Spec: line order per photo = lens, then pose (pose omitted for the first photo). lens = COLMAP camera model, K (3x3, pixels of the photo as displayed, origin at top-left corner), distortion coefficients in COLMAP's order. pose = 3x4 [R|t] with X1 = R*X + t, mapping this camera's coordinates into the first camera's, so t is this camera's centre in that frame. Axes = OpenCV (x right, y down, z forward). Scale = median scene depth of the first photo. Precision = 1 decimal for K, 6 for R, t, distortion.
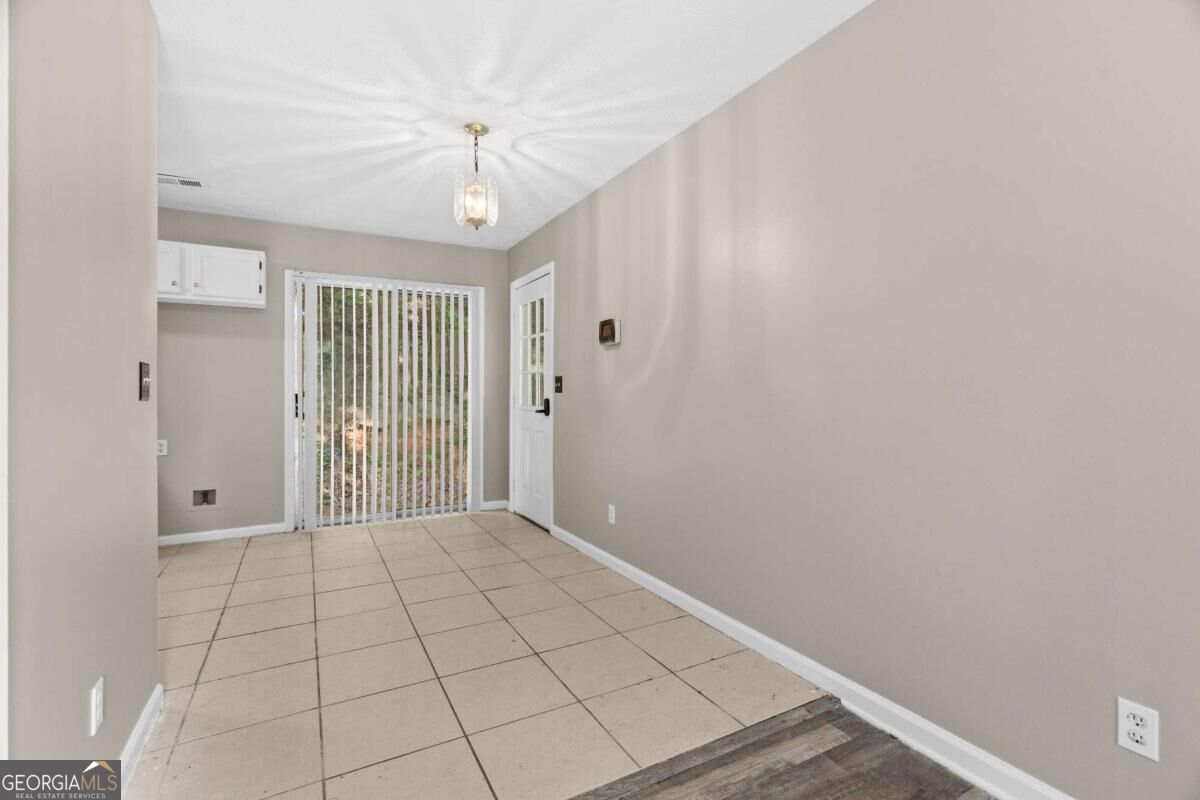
lens RADIAL K [[545.0, 0, 598.5], [0, 545.0, 403.6], [0, 0, 1]] dist [-0.000460, 0.000501]
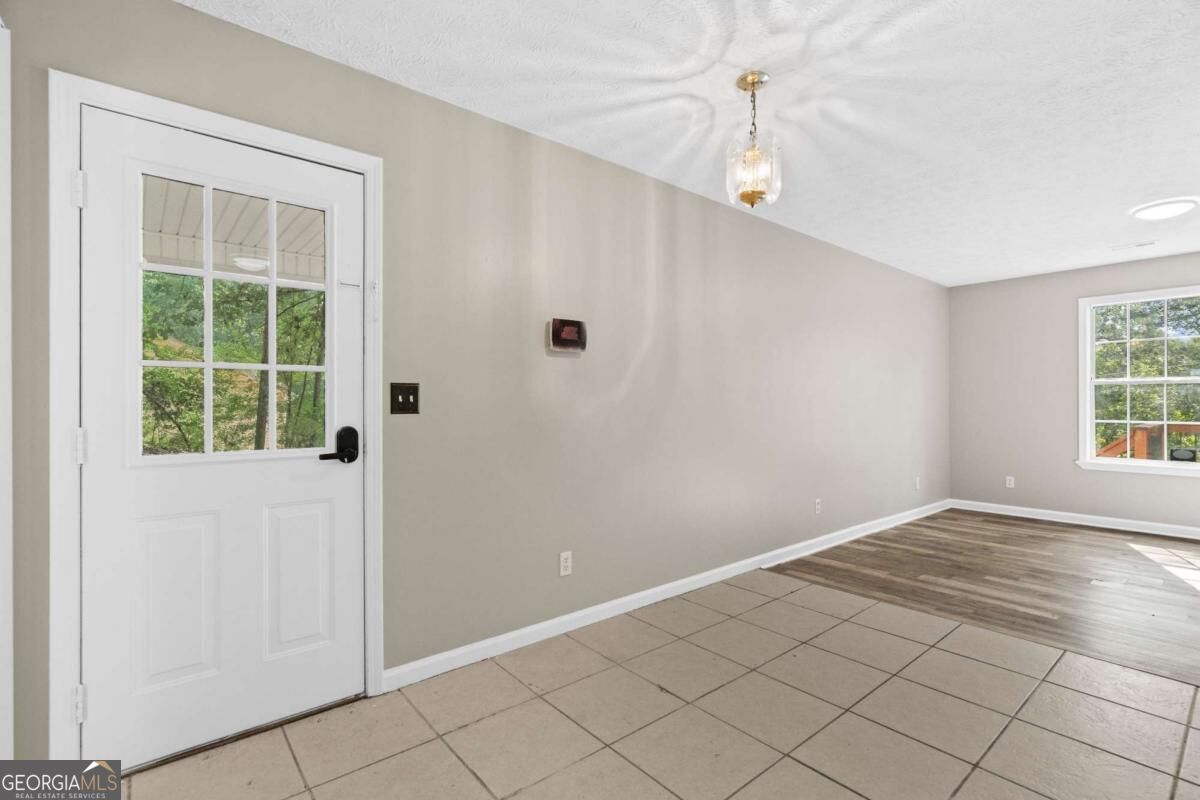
lens RADIAL K [[551.7, 0, 603.3], [0, 551.7, 406.8], [0, 0, 1]] dist [-0.002312, -0.000333]
pose [[-0.197471, -0.010990, 0.980247, -0.946792], [0.022745, 0.999617, 0.015790, -0.045767], [-0.980045, 0.025414, -0.197145, 1.344877]]
